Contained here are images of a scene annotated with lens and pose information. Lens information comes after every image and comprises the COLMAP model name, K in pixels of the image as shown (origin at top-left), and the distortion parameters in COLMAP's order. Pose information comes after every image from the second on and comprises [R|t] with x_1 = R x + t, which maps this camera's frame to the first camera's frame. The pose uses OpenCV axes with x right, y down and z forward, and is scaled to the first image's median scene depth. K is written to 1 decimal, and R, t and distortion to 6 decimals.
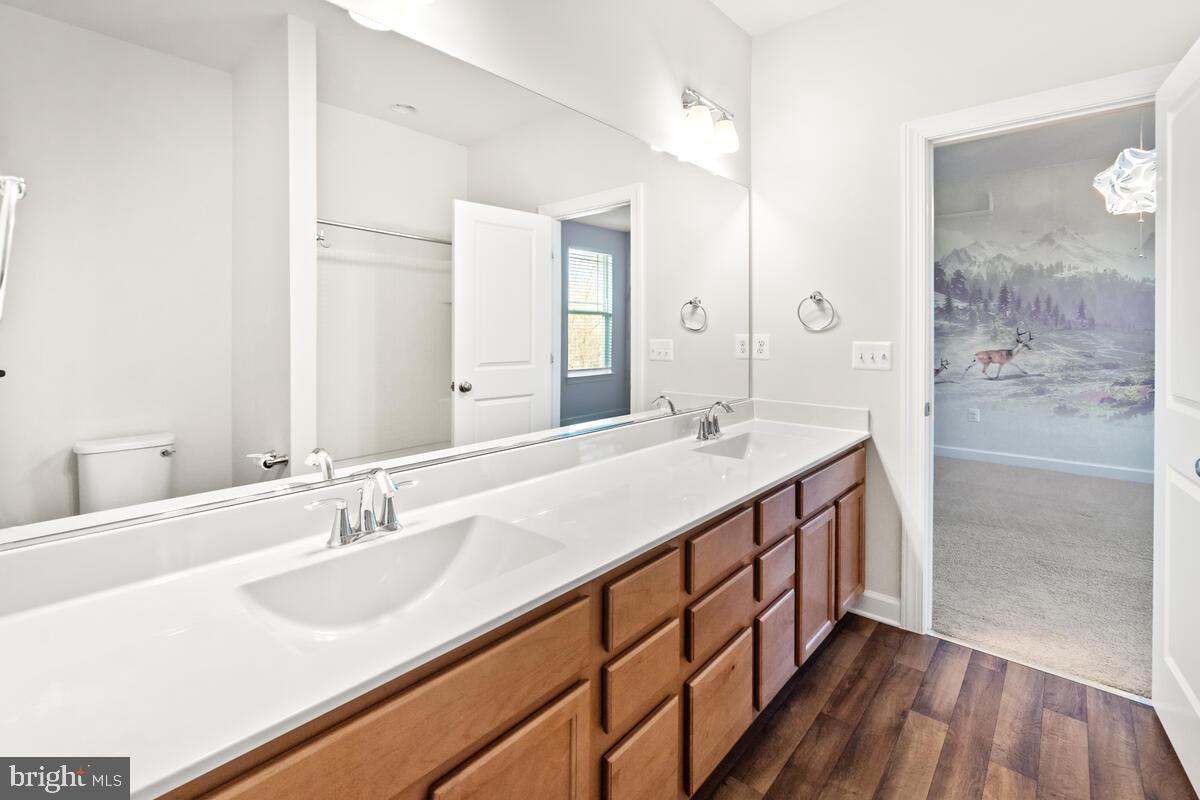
lens RADIAL K [[520.3, 0, 593.6], [0, 520.3, 391.7], [0, 0, 1]] dist [-0.029633, -0.000102]
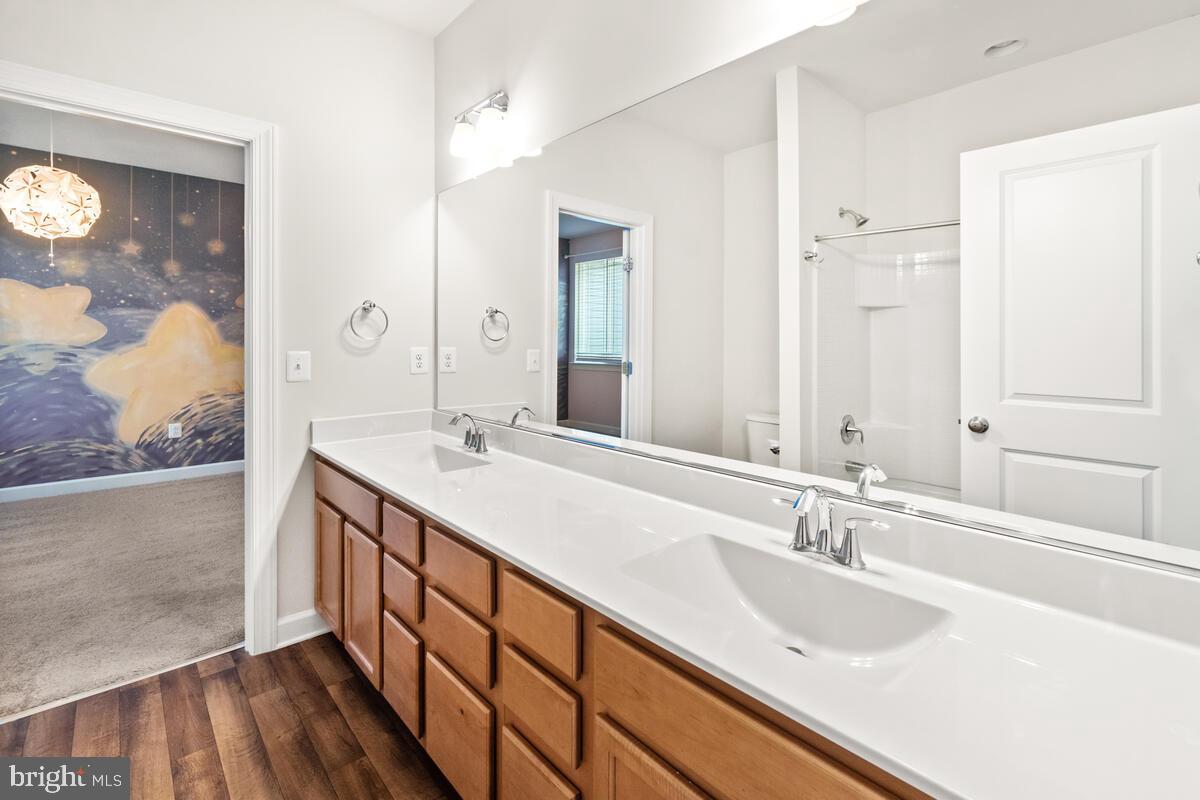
lens RADIAL K [[546.5, 0, 600.0], [0, 546.5, 400.0], [0, 0, 1]] dist [0.044885, -0.024827]
pose [[-0.116367, 0.092336, -0.988905, 1.503669], [-0.112875, 0.987989, 0.105533, -0.178597], [0.986772, 0.123903, -0.104547, 1.634707]]
